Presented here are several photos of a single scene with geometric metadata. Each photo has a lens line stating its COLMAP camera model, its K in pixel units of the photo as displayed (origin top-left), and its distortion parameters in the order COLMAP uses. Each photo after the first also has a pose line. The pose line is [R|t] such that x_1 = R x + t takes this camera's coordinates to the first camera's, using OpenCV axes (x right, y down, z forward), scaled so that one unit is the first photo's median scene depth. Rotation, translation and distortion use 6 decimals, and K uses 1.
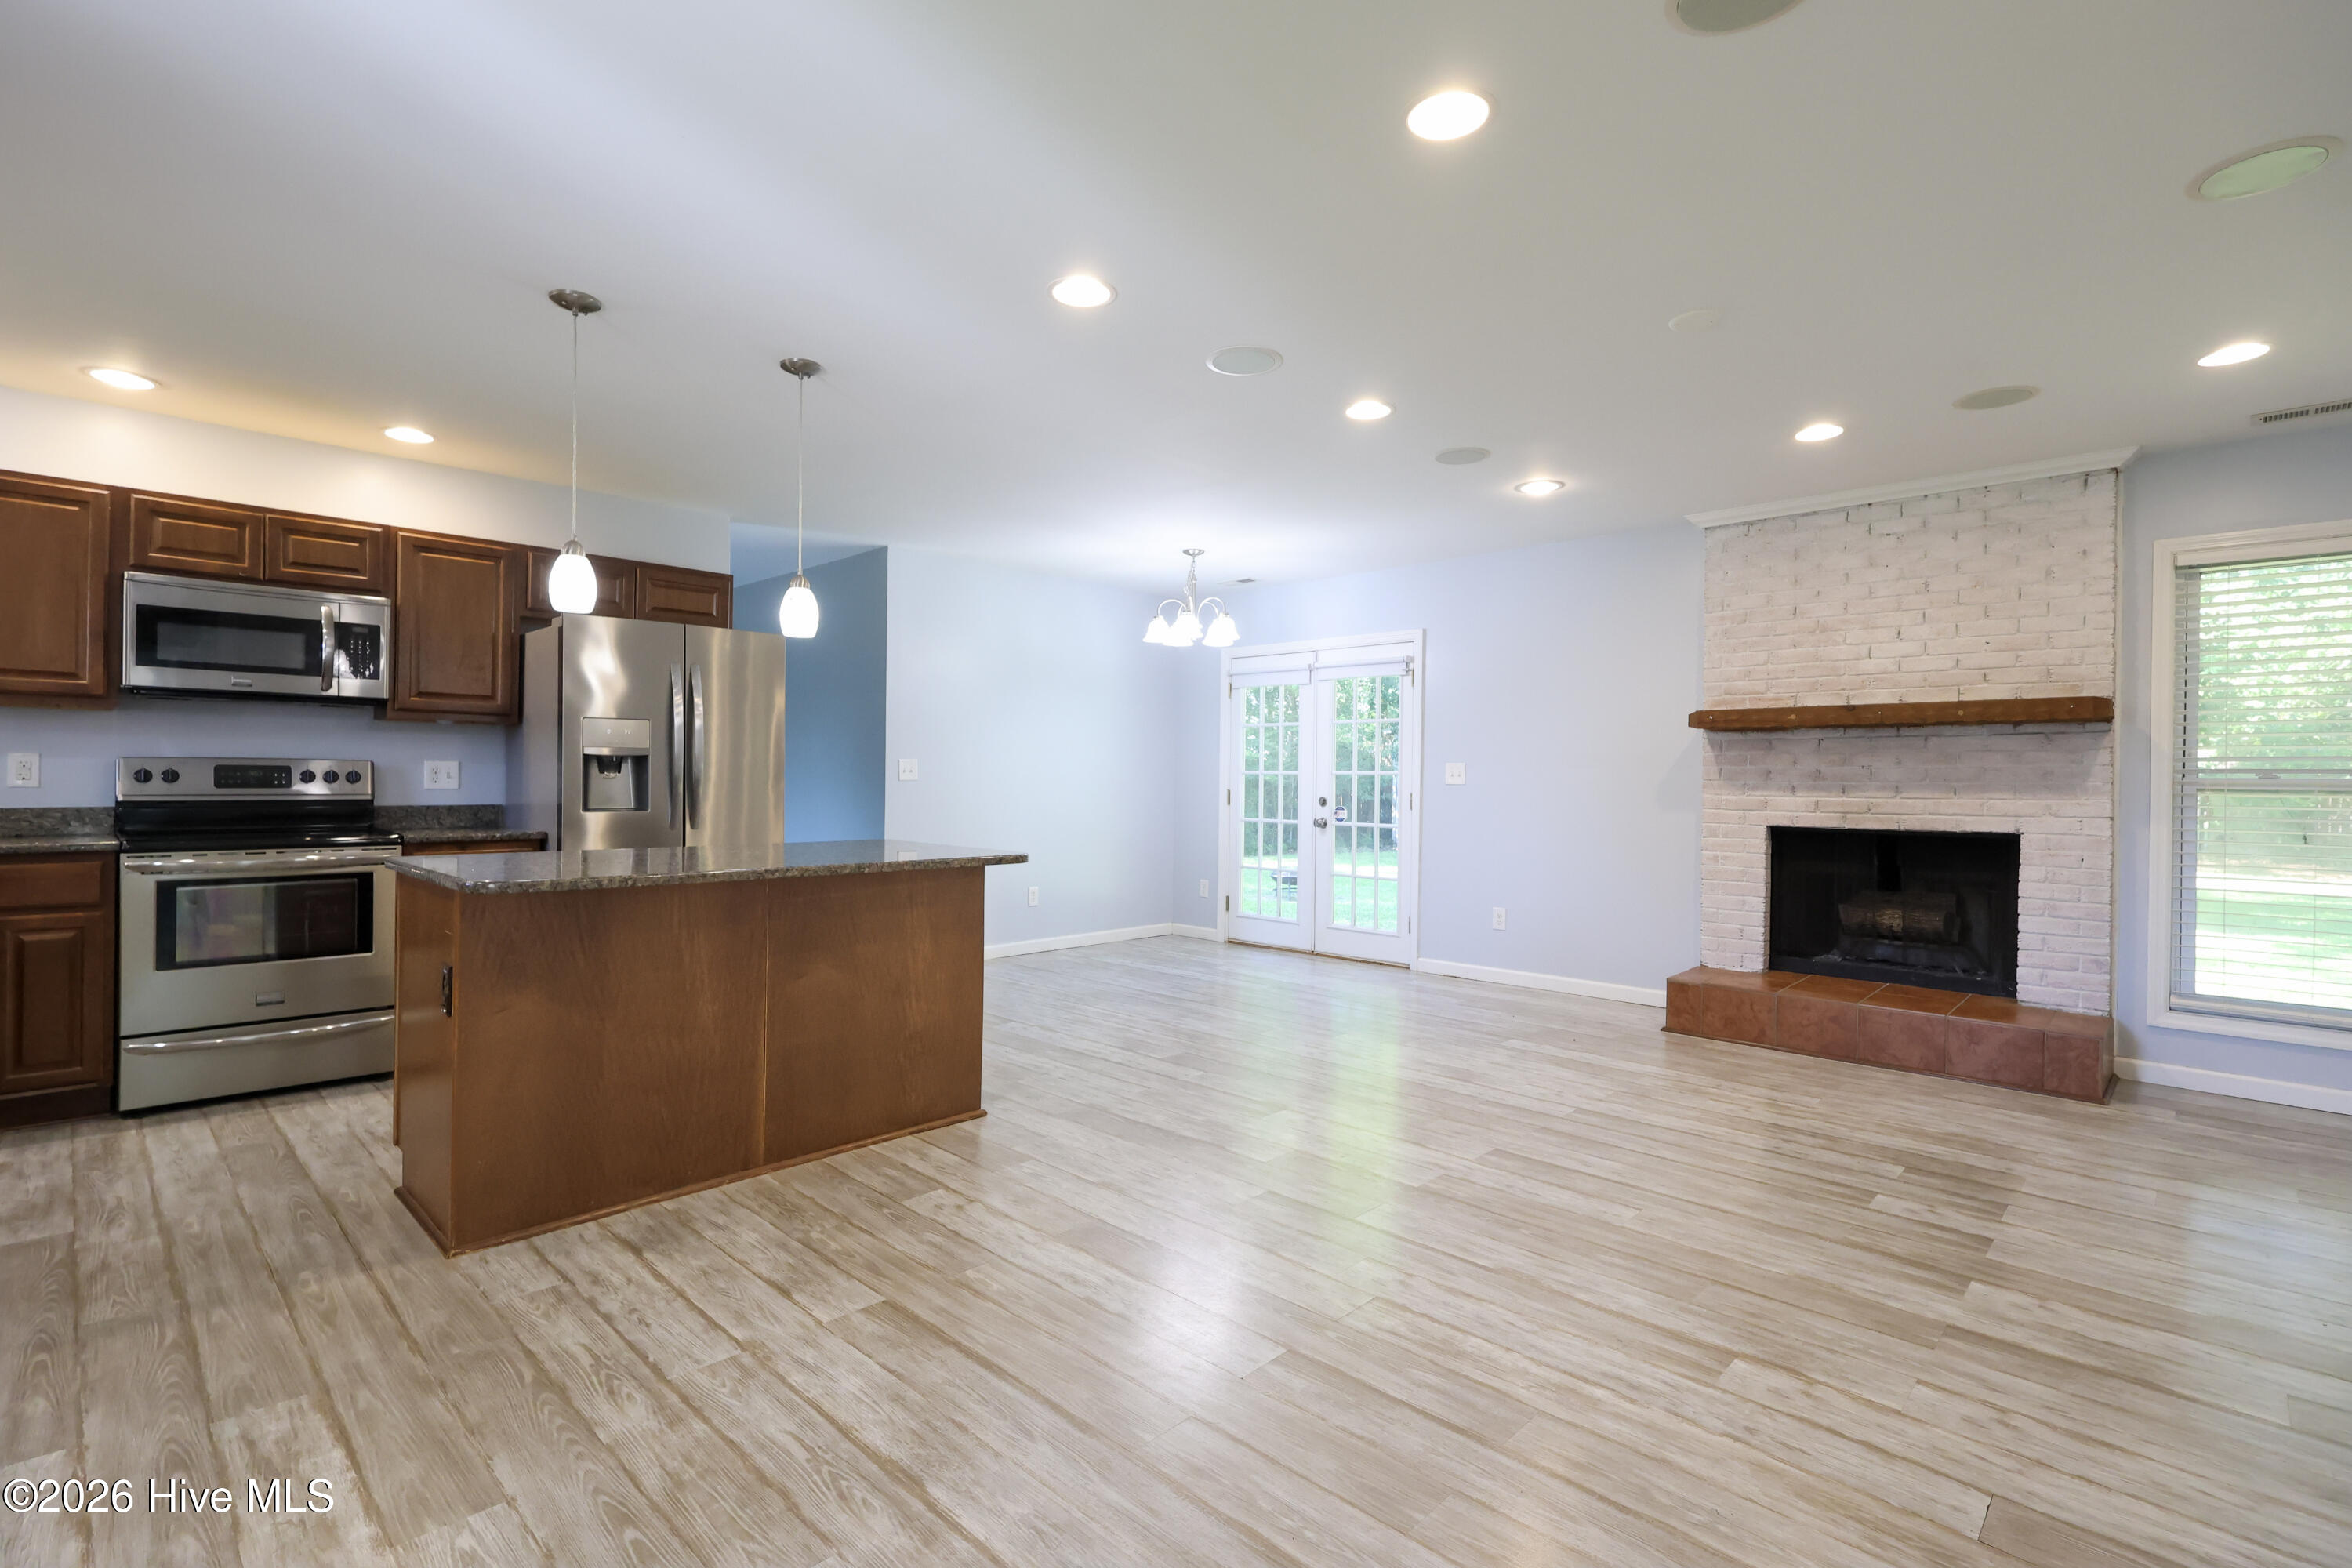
lens RADIAL K [[1090.8, 0, 1172.0], [0, 1090.8, 781.5], [0, 0, 1]] dist [-0.004026, 0.001266]
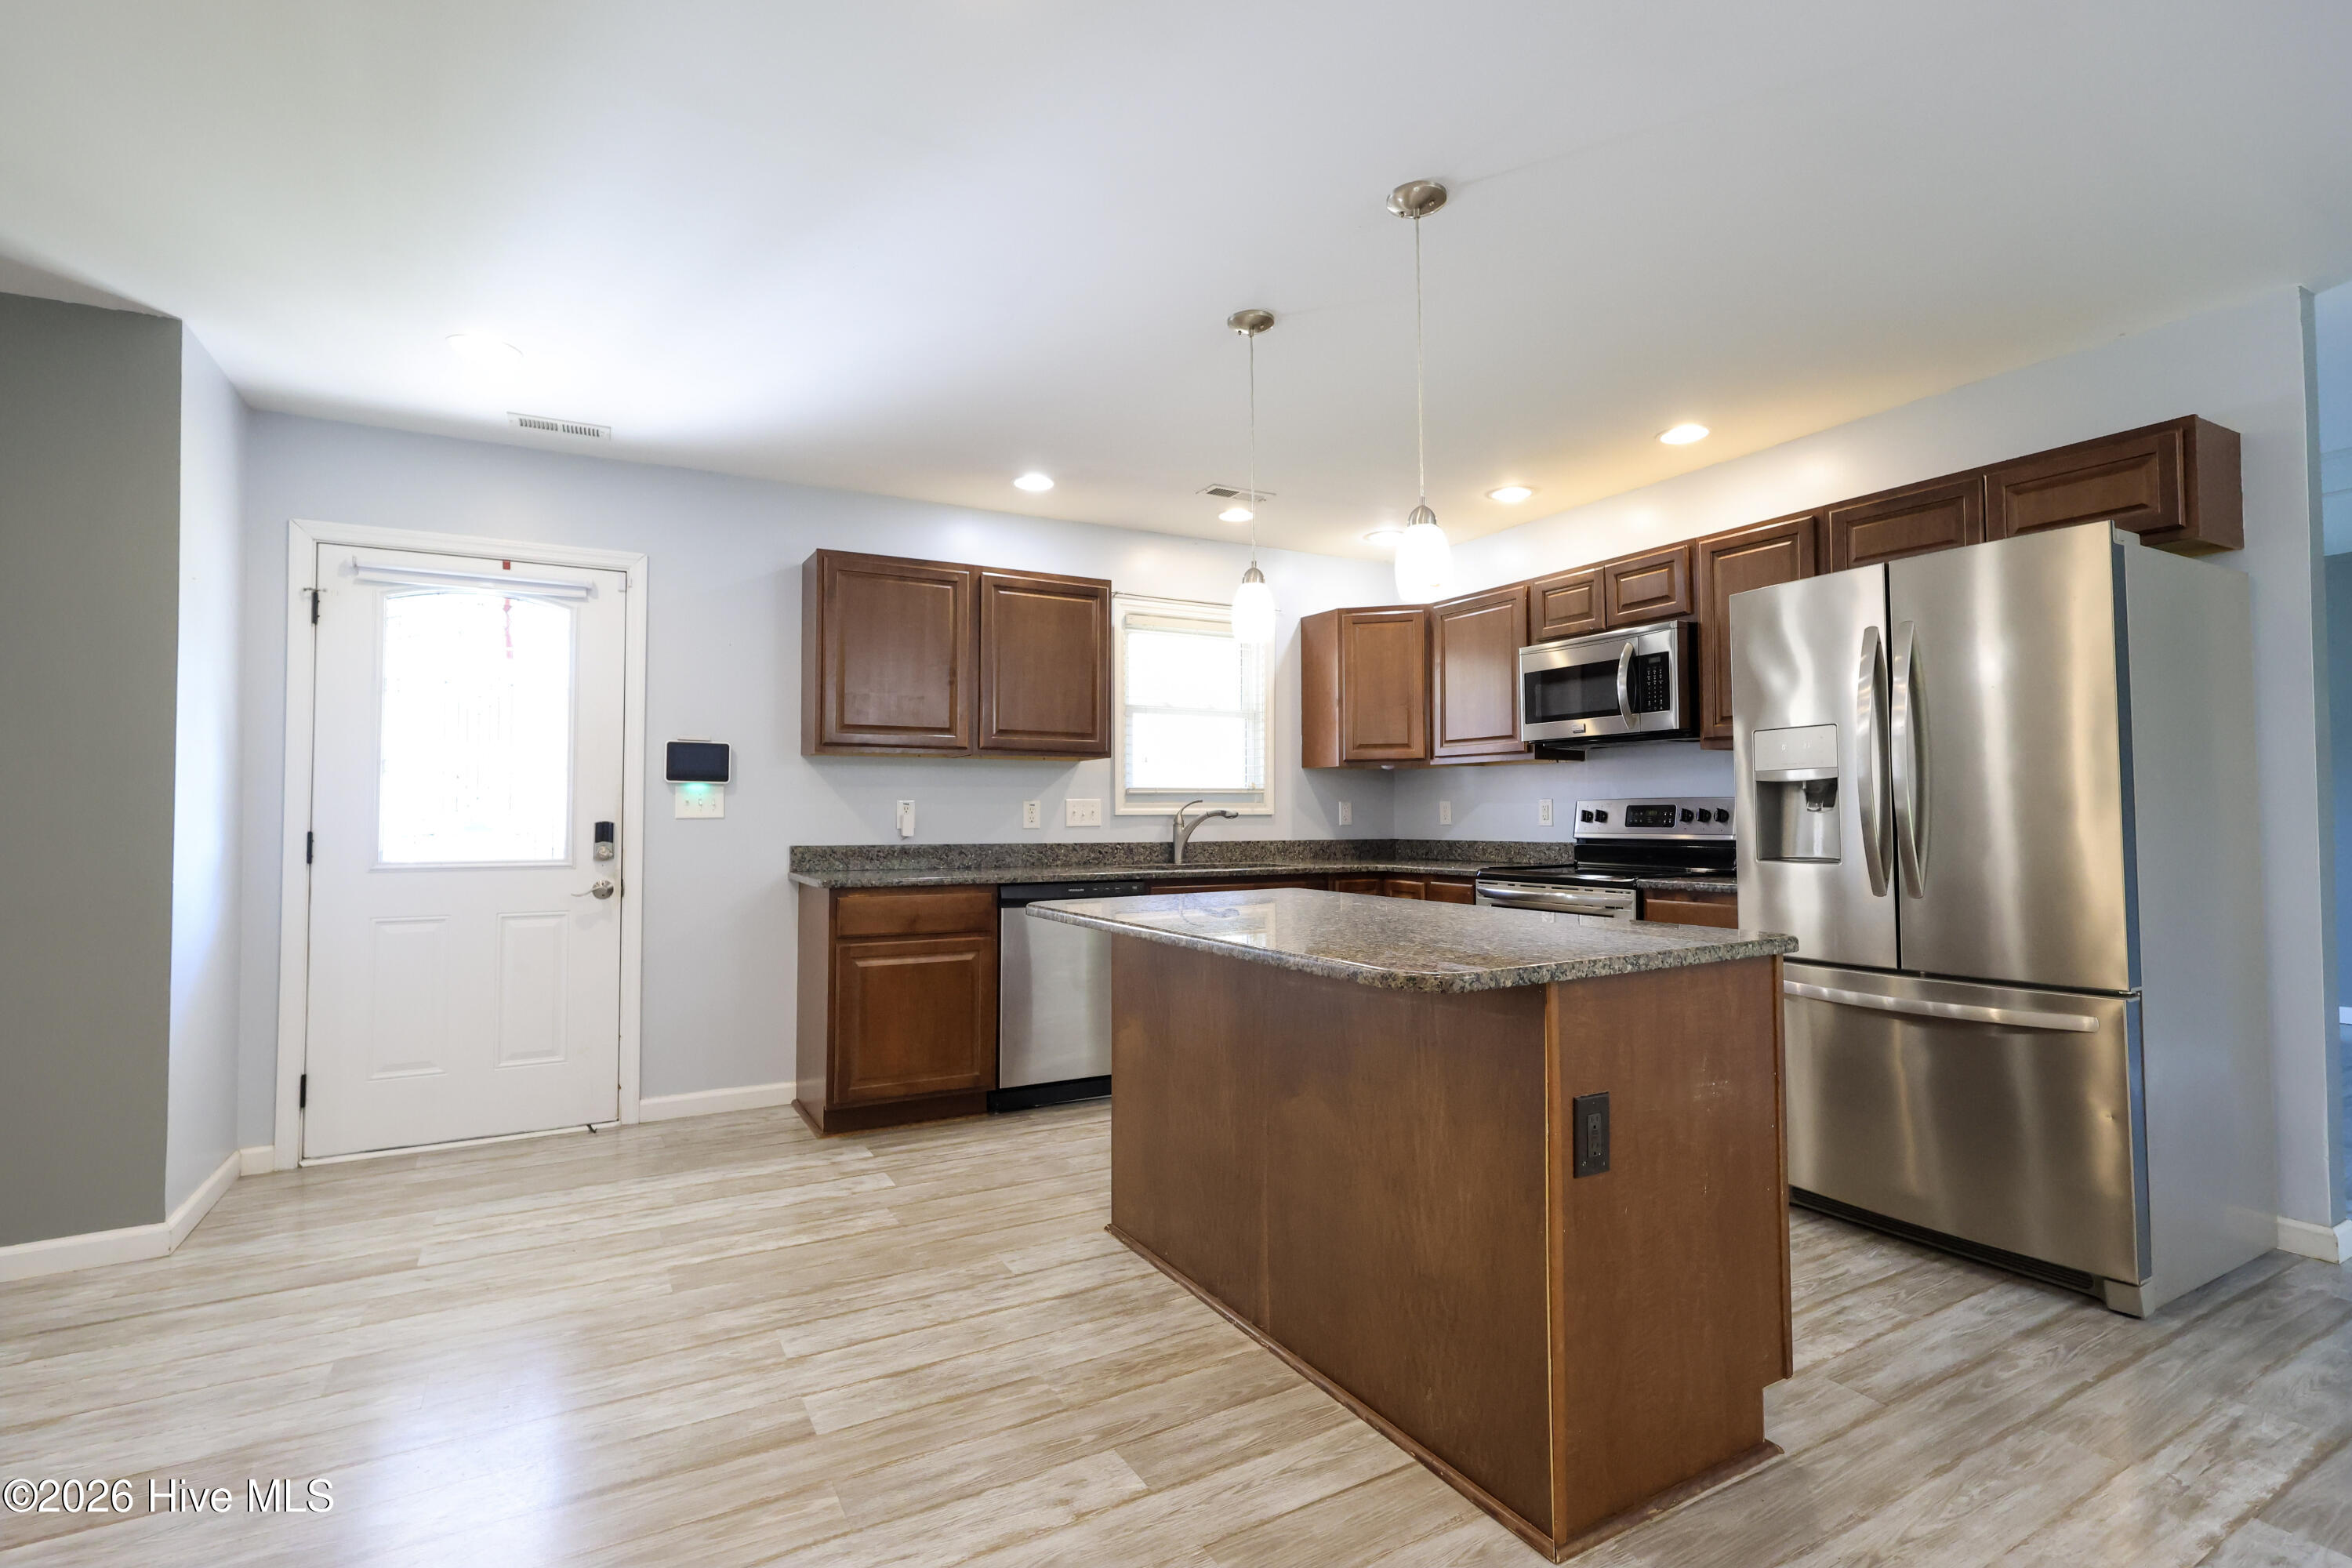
lens RADIAL K [[1090.8, 0, 1177.2], [0, 1090.8, 784.7], [0, 0, 1]] dist [-0.004026, 0.001266]
pose [[-0.281446, -0.036901, -0.958867, 0.416146], [-0.000844, 0.999269, -0.038208, 0.008053], [0.959577, -0.009945, -0.281271, 1.309769]]
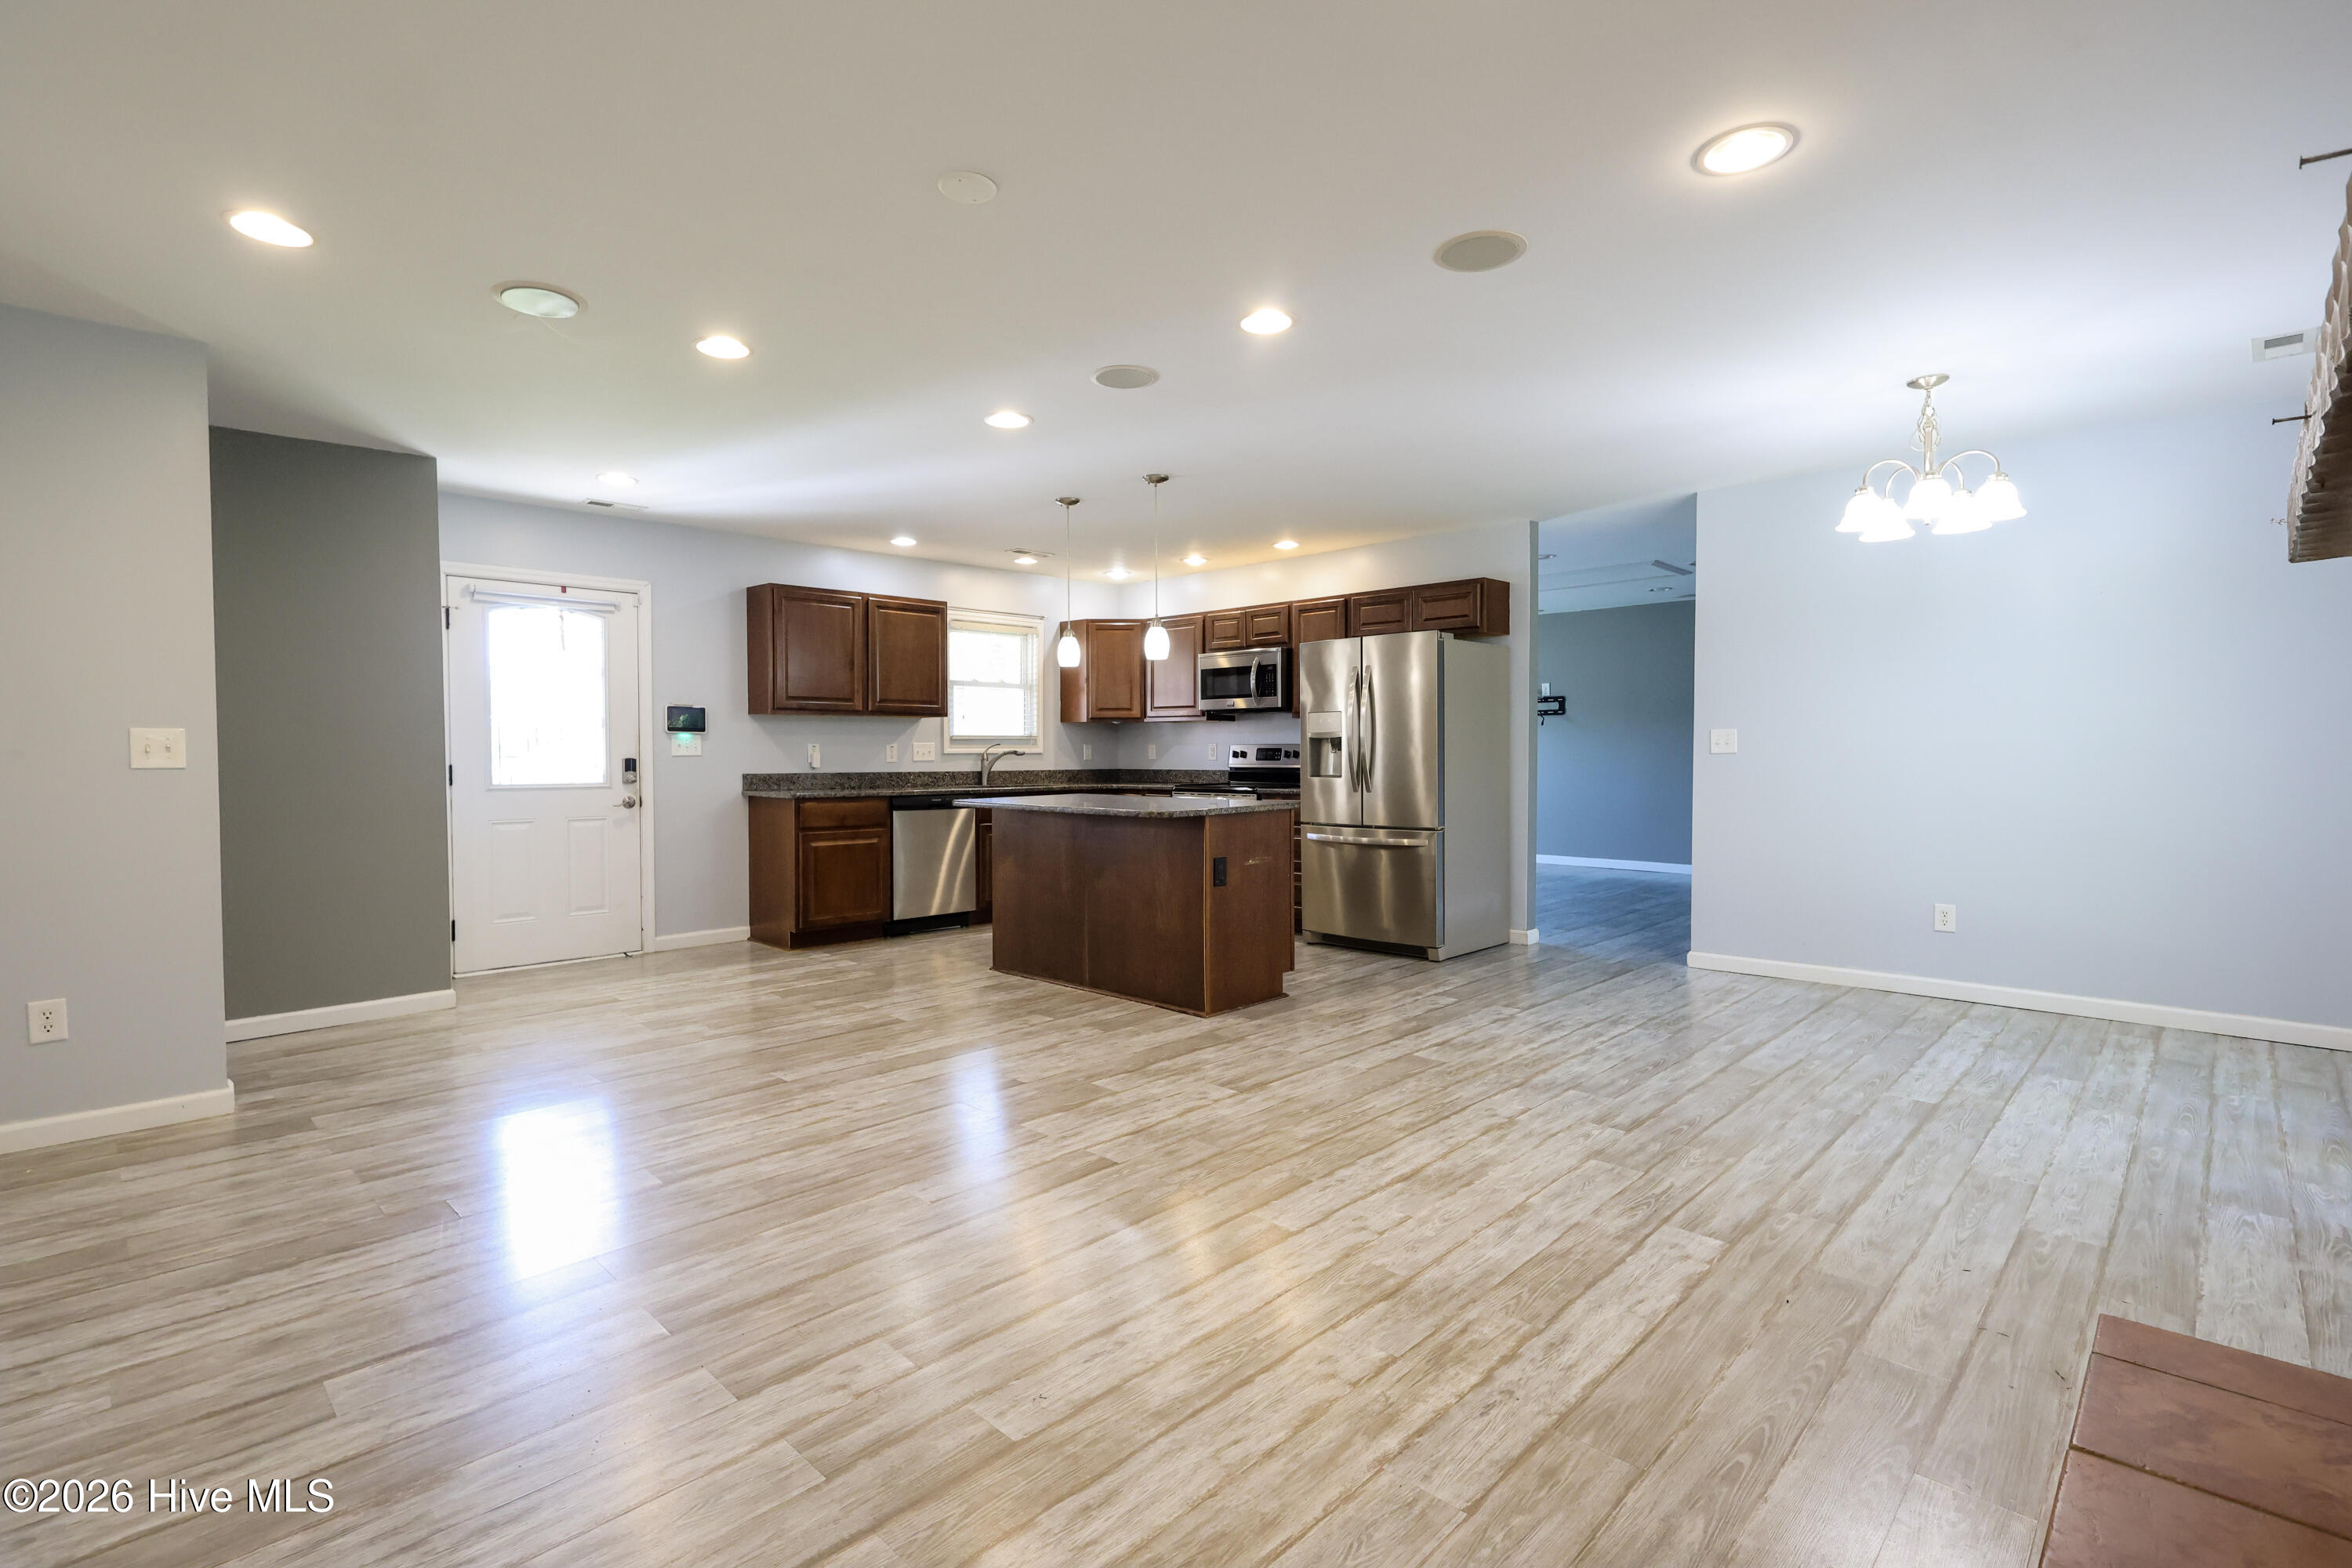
lens RADIAL K [[1090.8, 0, 1169.0], [0, 1090.8, 778.2], [0, 0, 1]] dist [-0.004026, 0.001266]
pose [[-0.009678, 0.015307, -0.999836, 1.460757], [0.001030, 0.999882, 0.015298, 0.010301], [0.999953, -0.000881, -0.009692, 1.296201]]
